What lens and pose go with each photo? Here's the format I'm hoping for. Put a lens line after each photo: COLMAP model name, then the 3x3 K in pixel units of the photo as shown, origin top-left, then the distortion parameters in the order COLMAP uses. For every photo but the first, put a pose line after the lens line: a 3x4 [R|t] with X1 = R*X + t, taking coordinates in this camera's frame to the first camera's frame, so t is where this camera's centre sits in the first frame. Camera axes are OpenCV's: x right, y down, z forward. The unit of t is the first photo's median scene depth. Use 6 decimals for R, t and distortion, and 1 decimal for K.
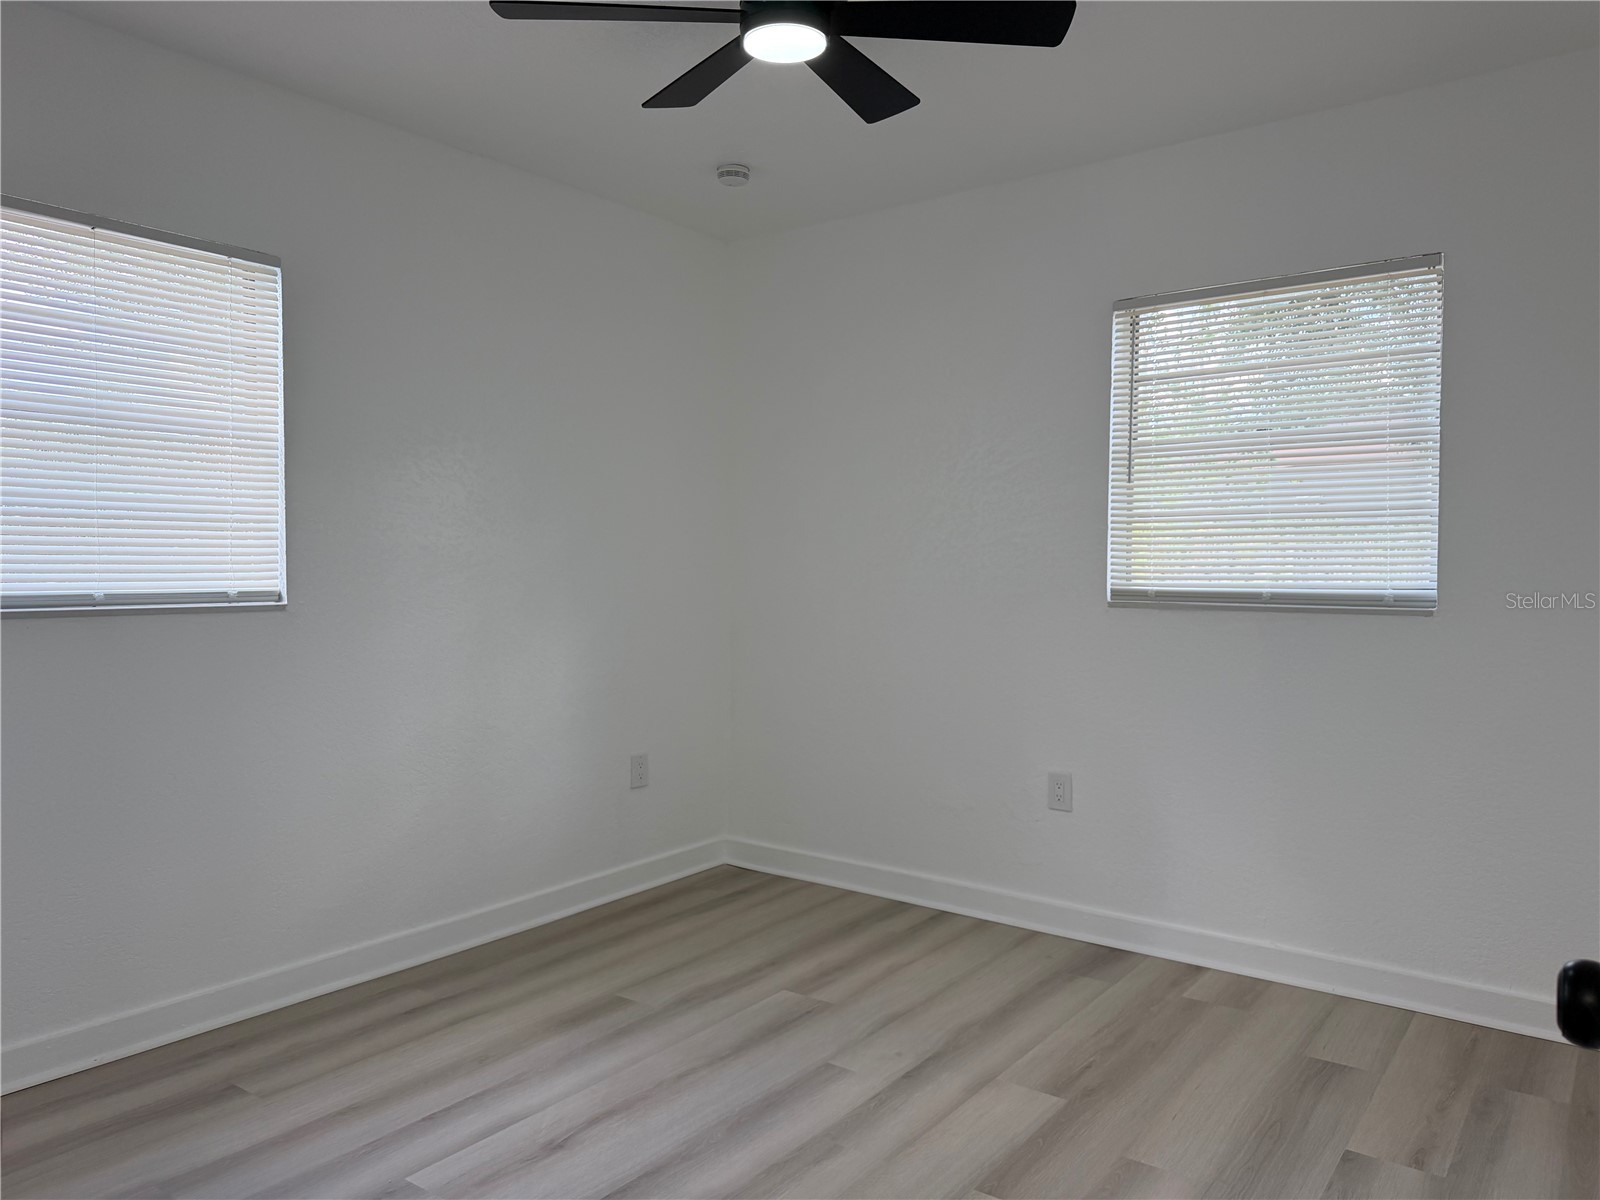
lens RADIAL K [[1119.8, 0, 818.4], [0, 1119.8, 584.7], [0, 0, 1]] dist [0.046133, -0.067134]
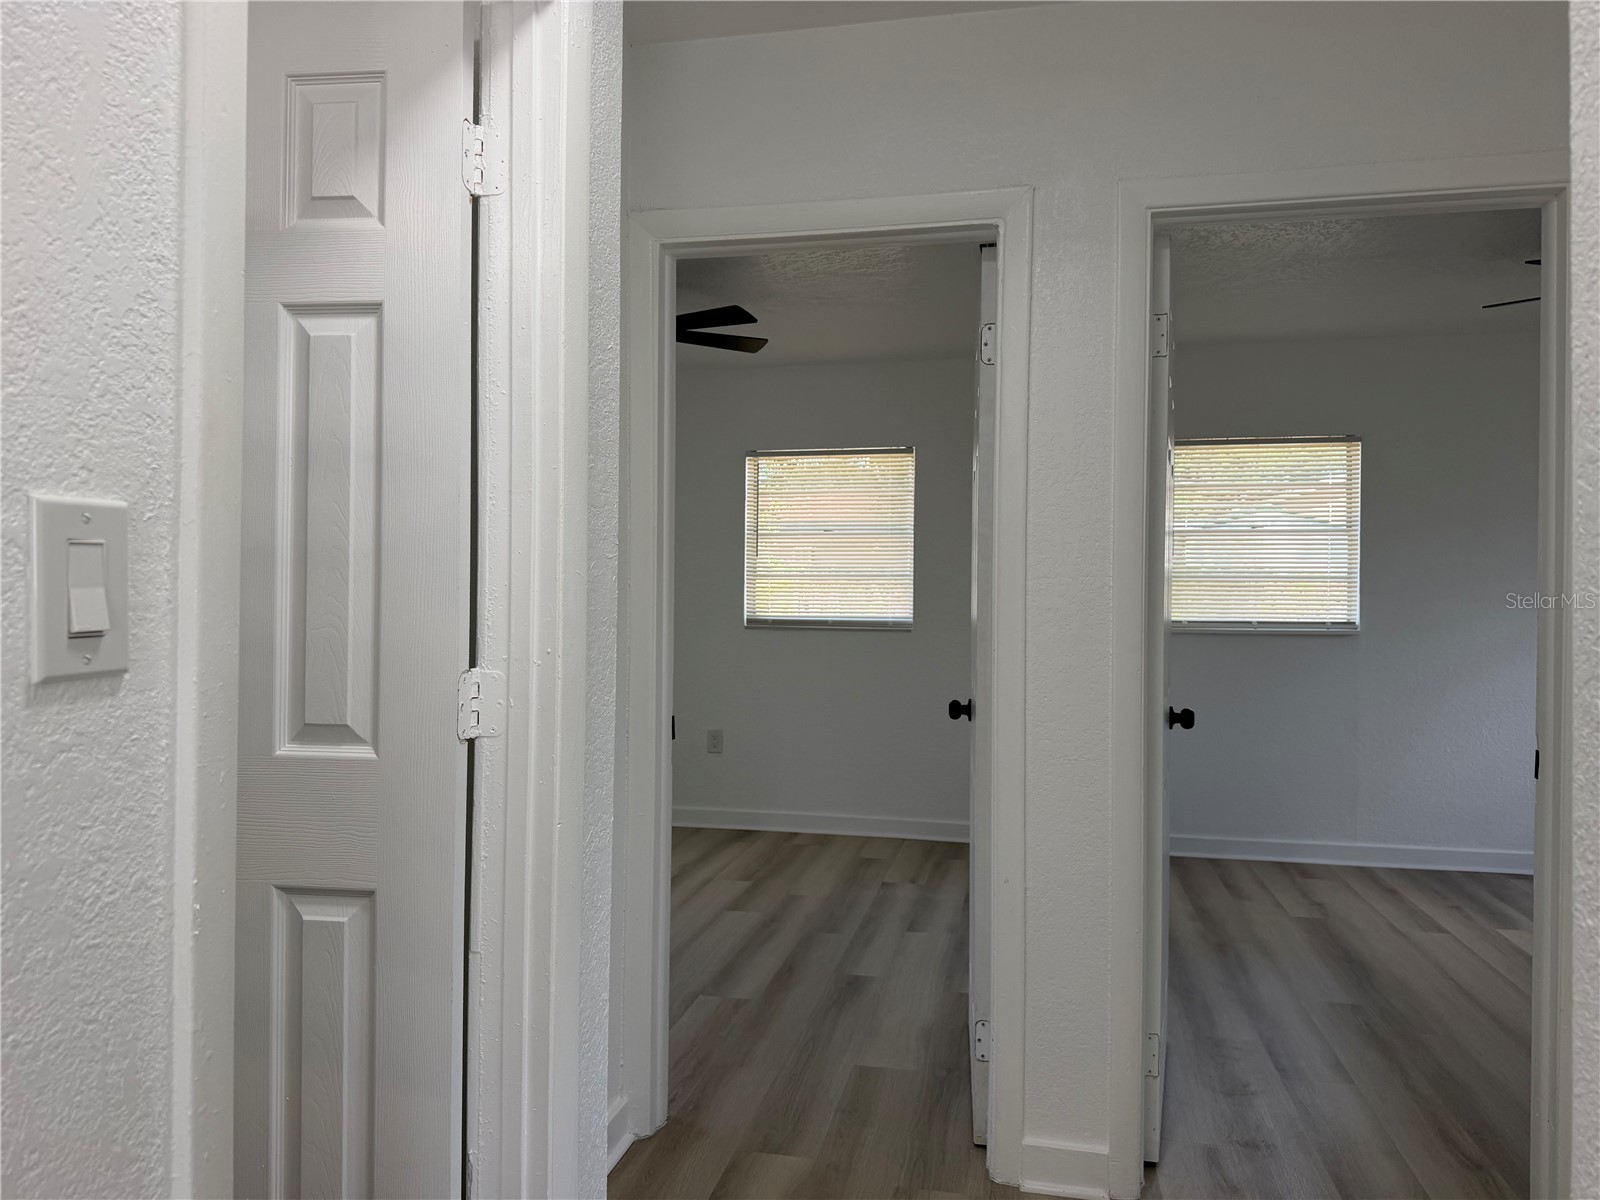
lens RADIAL K [[1119.8, 0, 808.2], [0, 1119.8, 603.4], [0, 0, 1]] dist [0.046133, -0.067134]
pose [[0.907205, 0.003953, 0.420670, -0.392812], [0.002160, 0.999899, -0.014056, 0.005645], [-0.420683, 0.013661, 0.907105, -0.616994]]
